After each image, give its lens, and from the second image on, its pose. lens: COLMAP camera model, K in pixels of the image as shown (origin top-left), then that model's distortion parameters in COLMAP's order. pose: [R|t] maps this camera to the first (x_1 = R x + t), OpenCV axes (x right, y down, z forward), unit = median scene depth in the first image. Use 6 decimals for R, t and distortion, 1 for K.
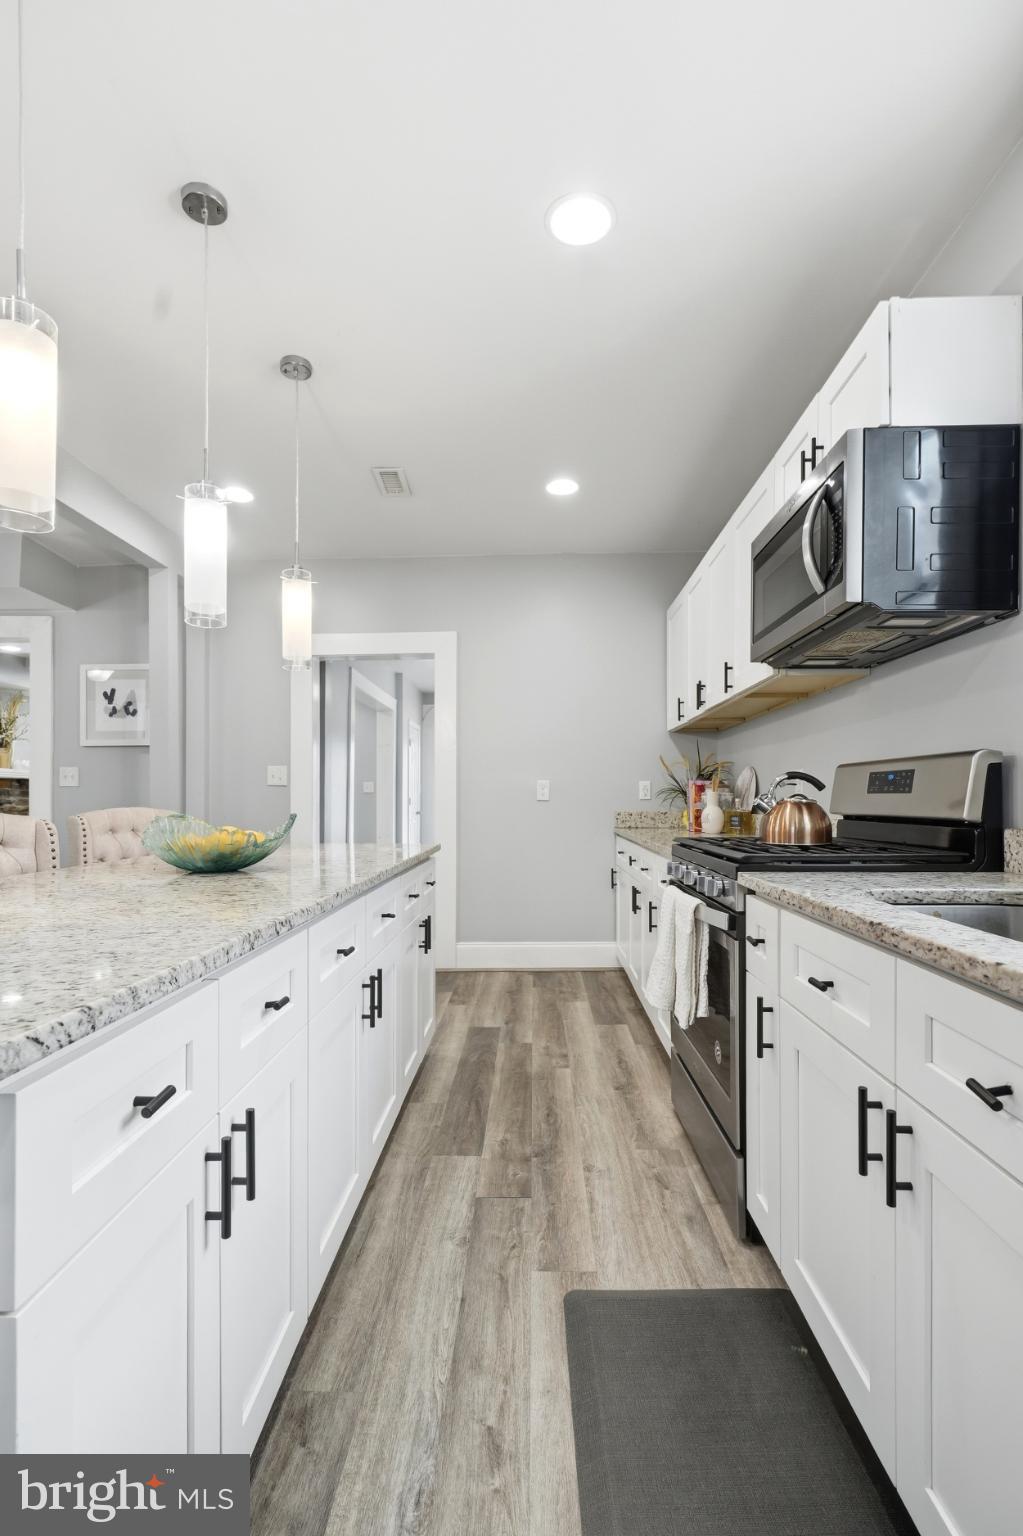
lens RADIAL K [[707.0, 0, 510.4], [0, 707.0, 799.4], [0, 0, 1]] dist [0.001453, 0.000074]
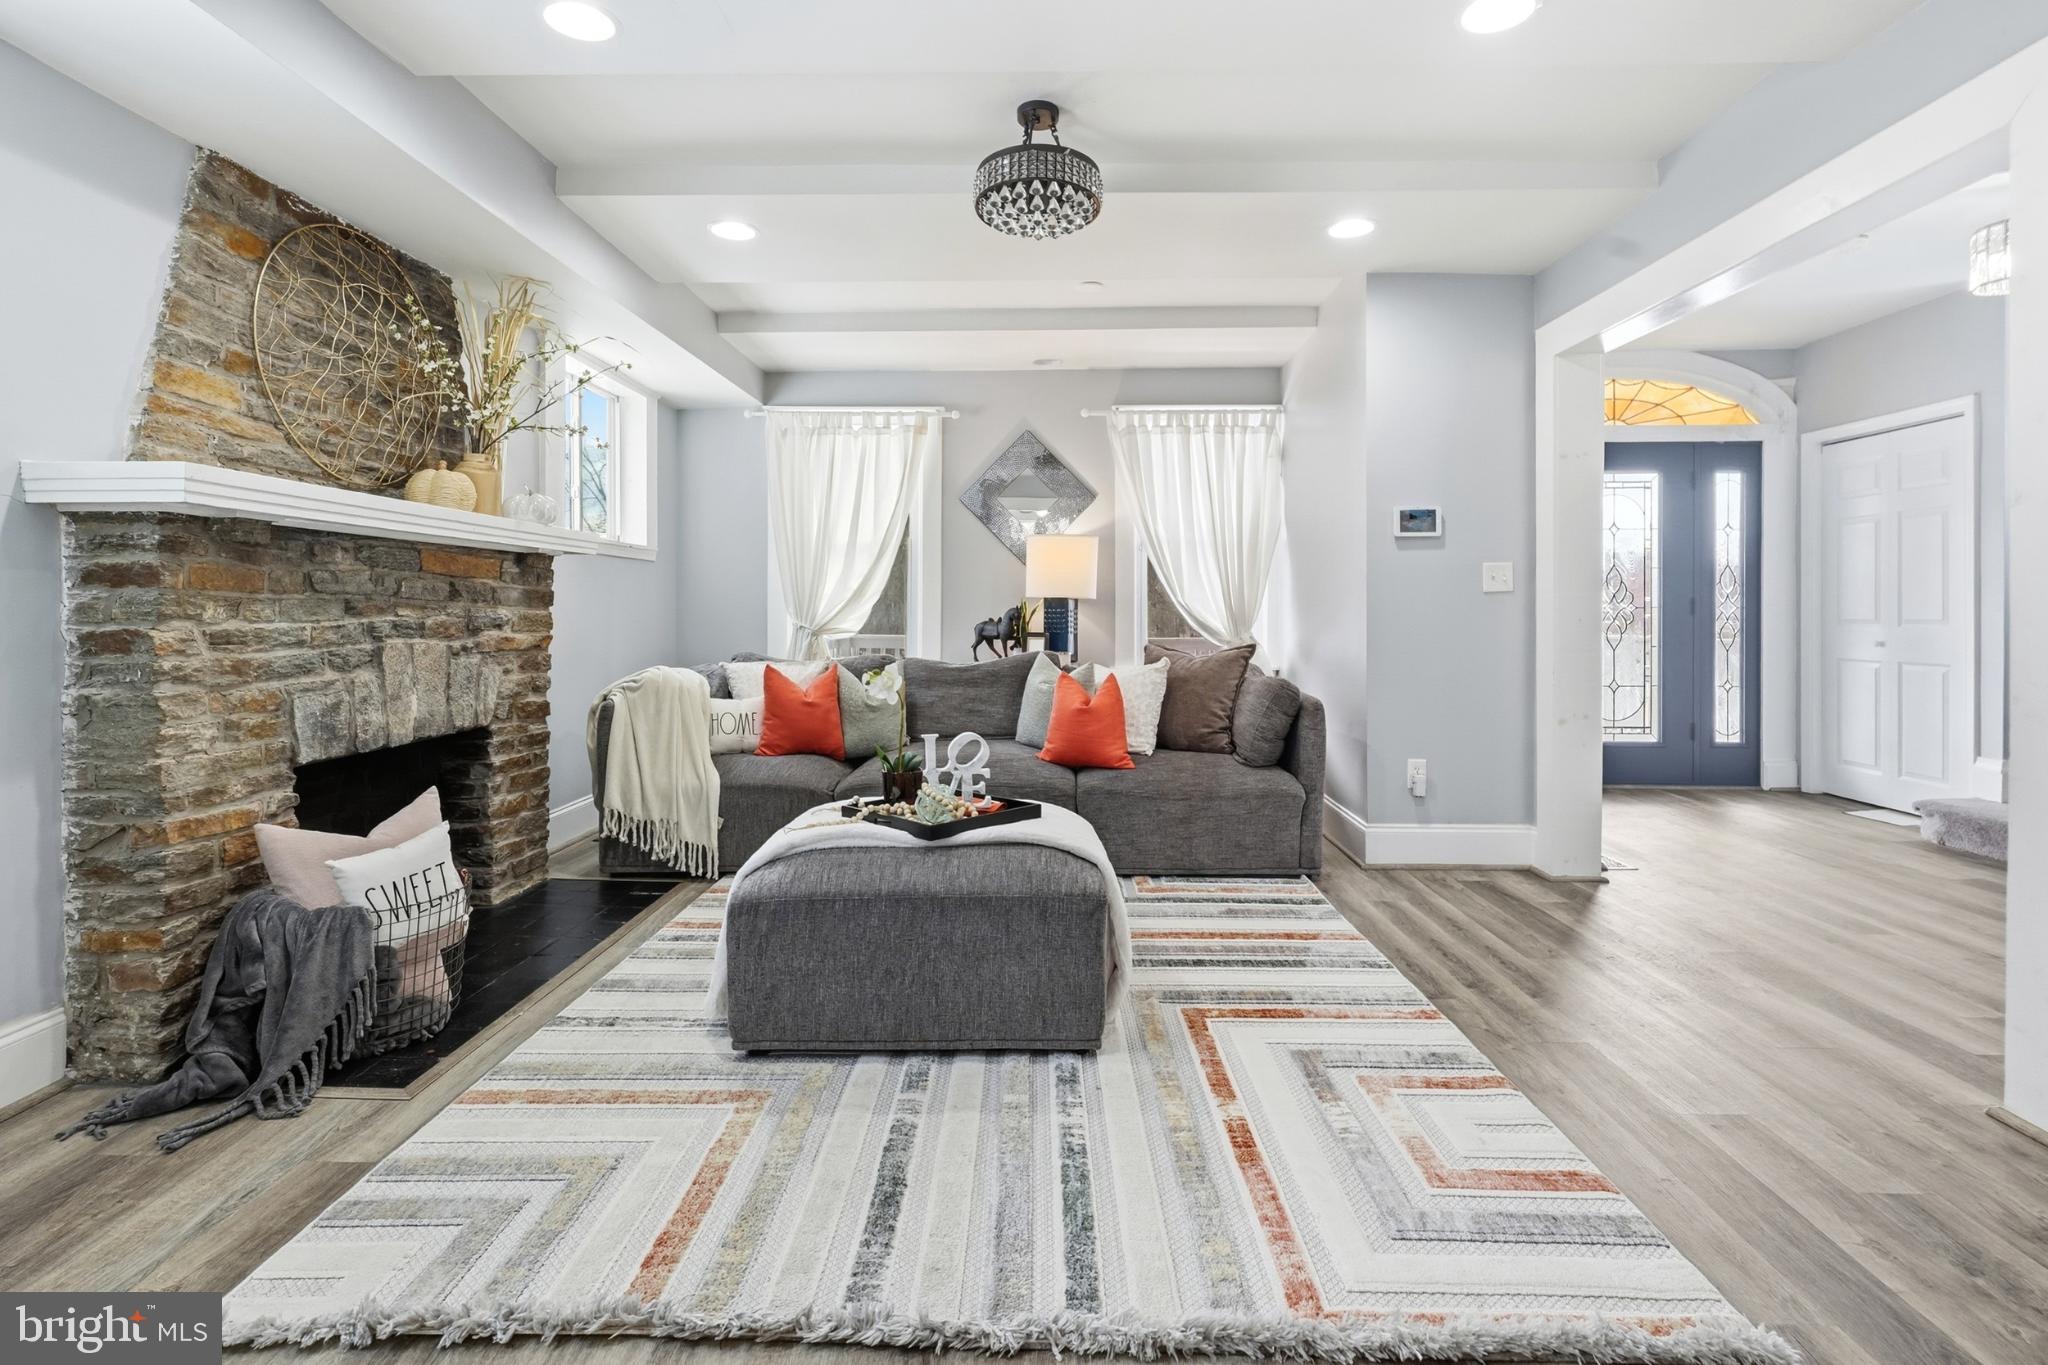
lens RADIAL K [[954.0, 0, 1021.4], [0, 954.0, 614.9], [0, 0, 1]] dist [0.000524, 0.000200]
pose [[0.999939, -0.004812, 0.009983, -1.517446], [0.004765, 0.999978, 0.004686, -0.002806], [-0.010005, -0.004638, 0.999939, 1.797901]]
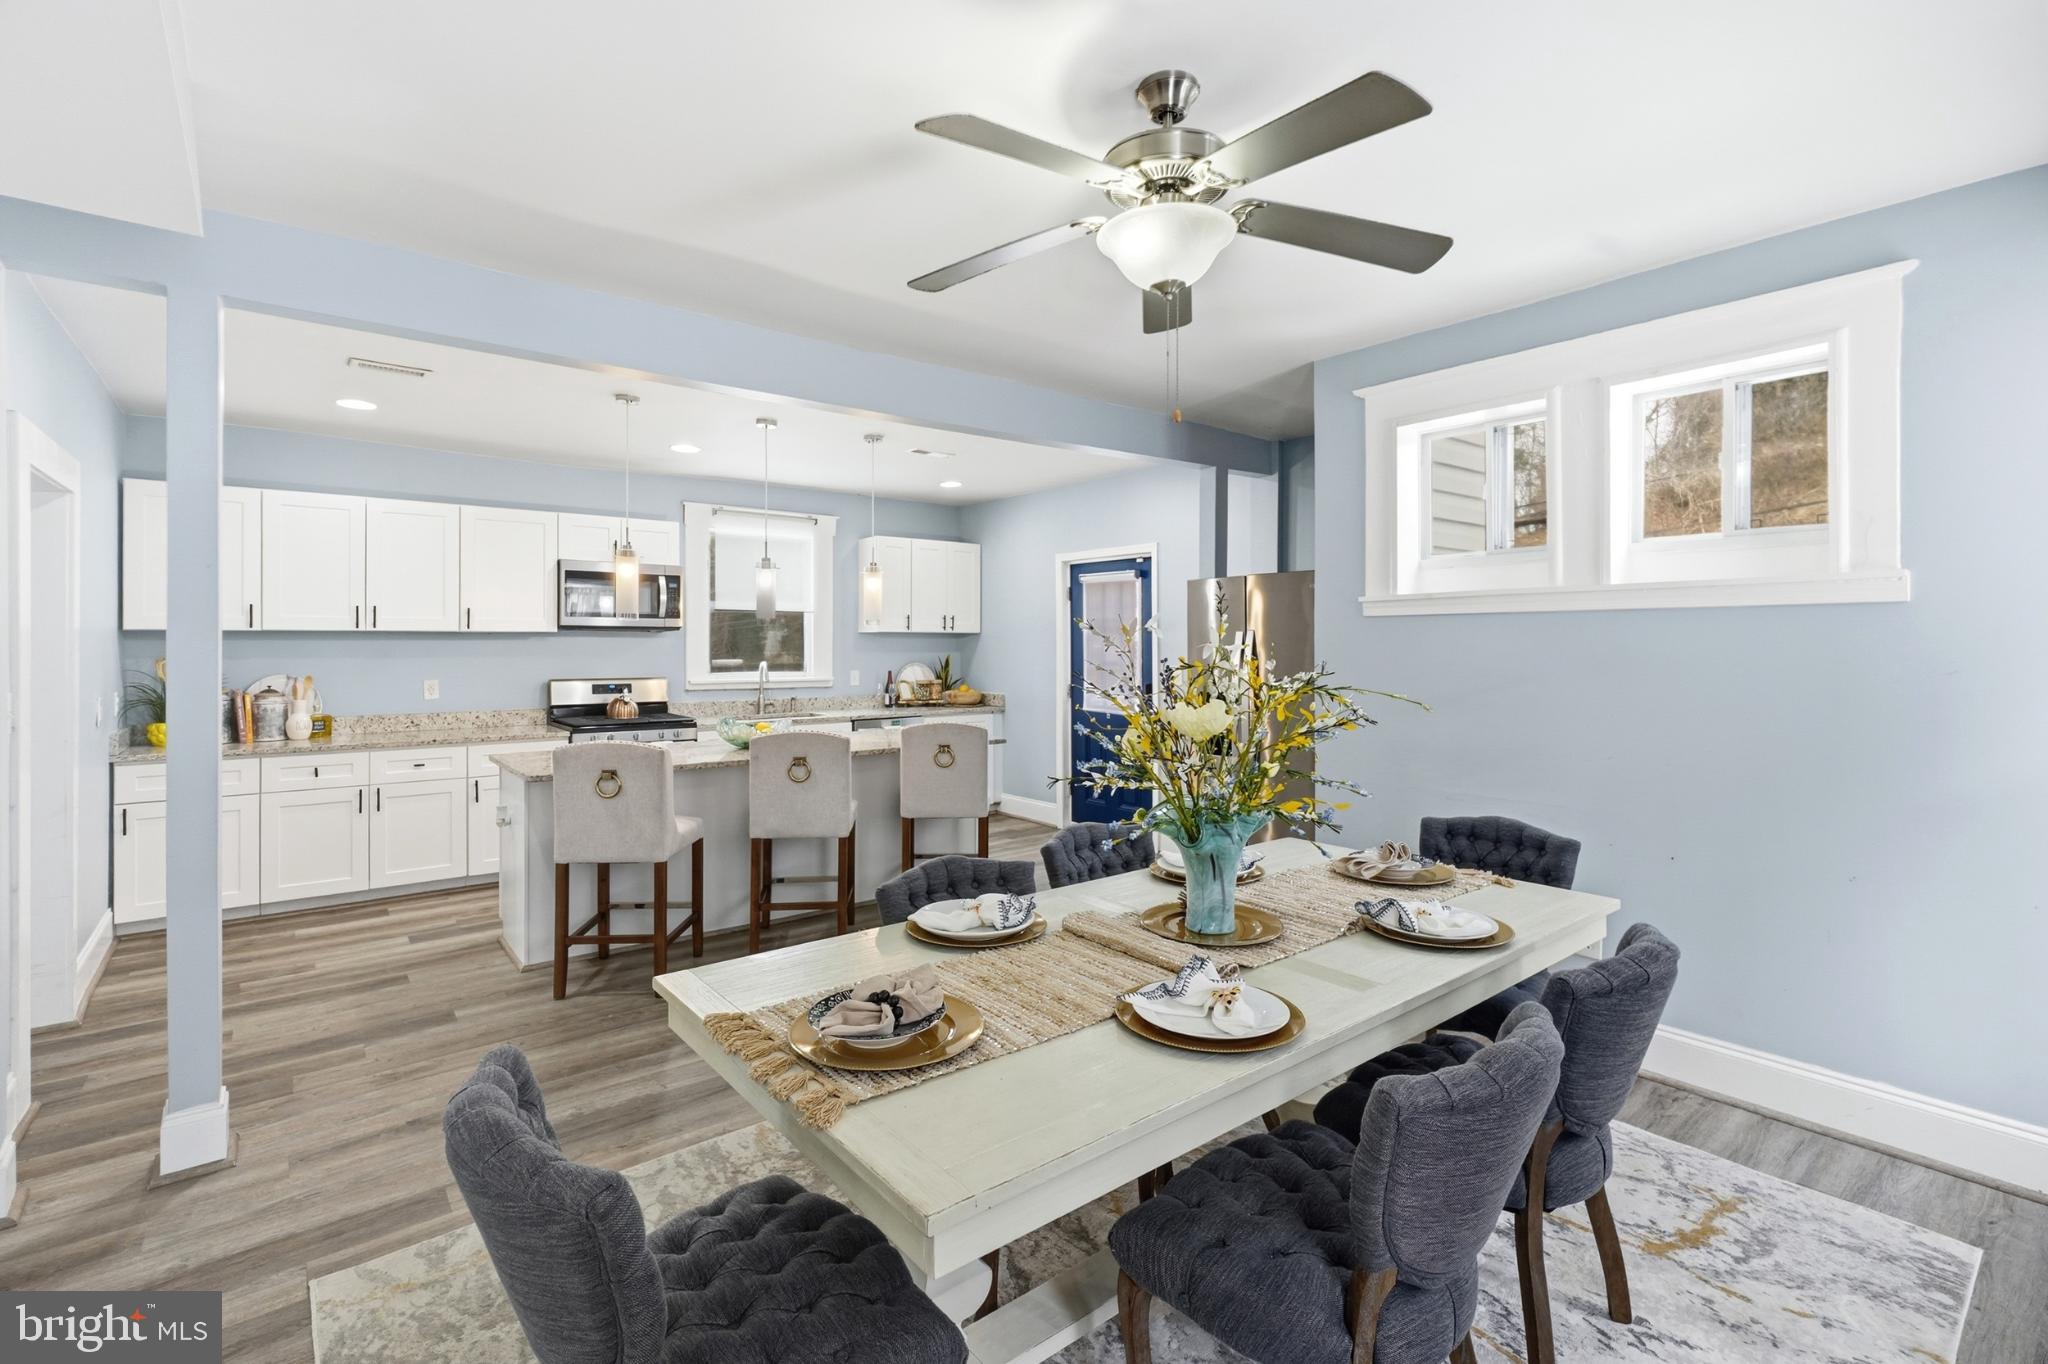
lens RADIAL K [[924.7, 0, 1022.8], [0, 924.7, 650.0], [0, 0, 1]] dist [-0.000609, -0.000166]
pose [[-0.652991, -0.006919, 0.757334, -2.190193], [-0.001444, 0.999968, 0.007891, -0.145646], [-0.757365, 0.004060, -0.652980, 1.618482]]
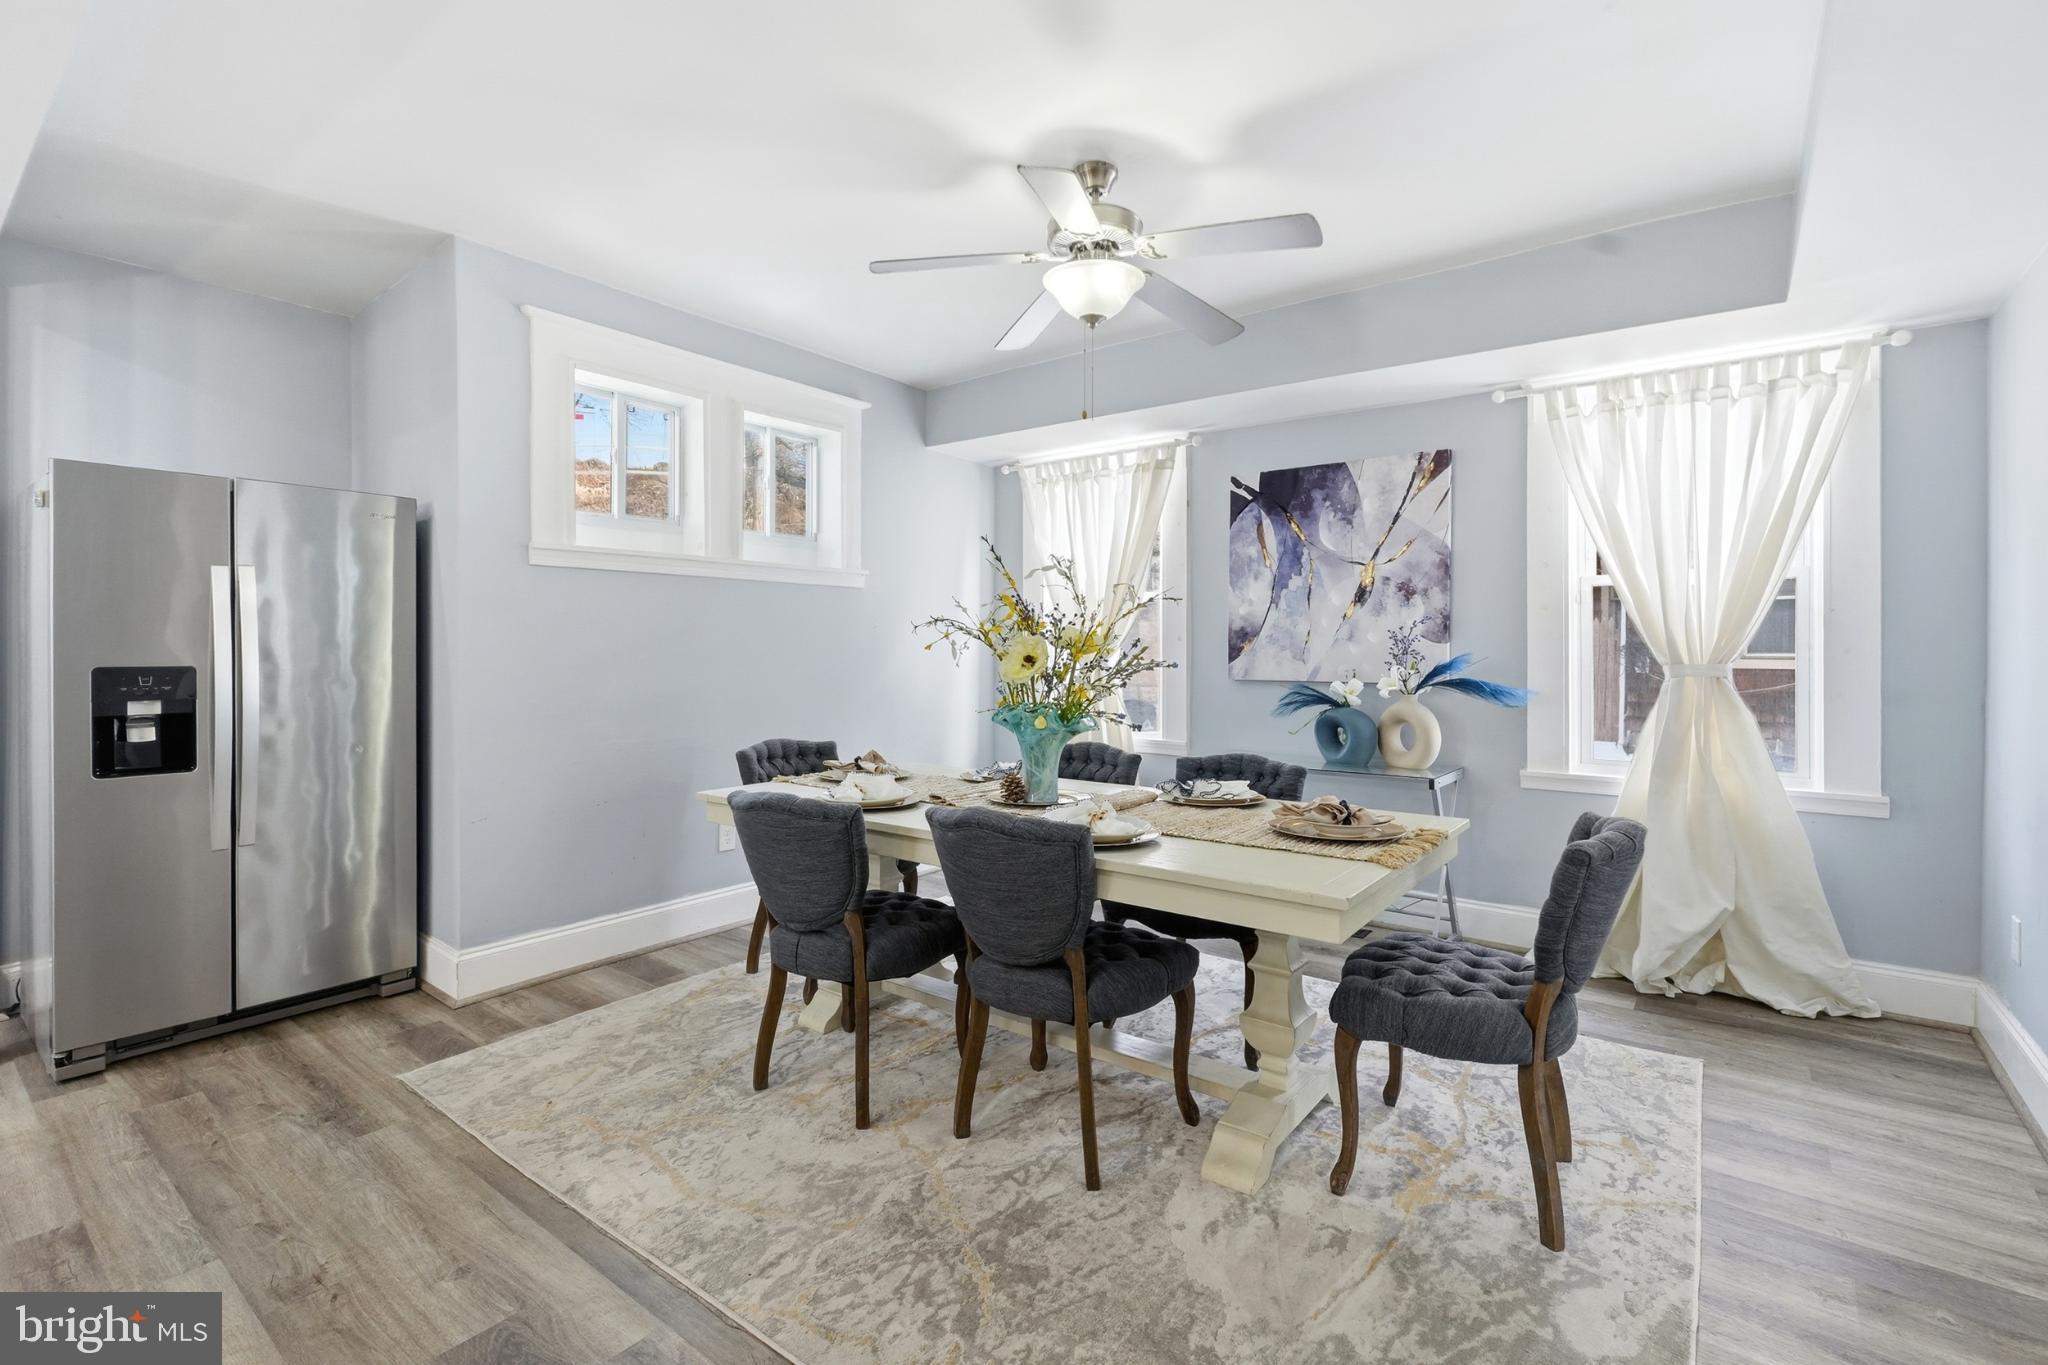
lens RADIAL K [[923.3, 0, 1021.6], [0, 923.3, 656.4], [0, 0, 1]] dist [0.000064, 0.000225]
pose [[-0.584121, 0.002281, -0.811663, -0.719127], [-0.000333, 0.999995, 0.003050, -0.059378], [0.811666, 0.002051, -0.584118, 1.564910]]
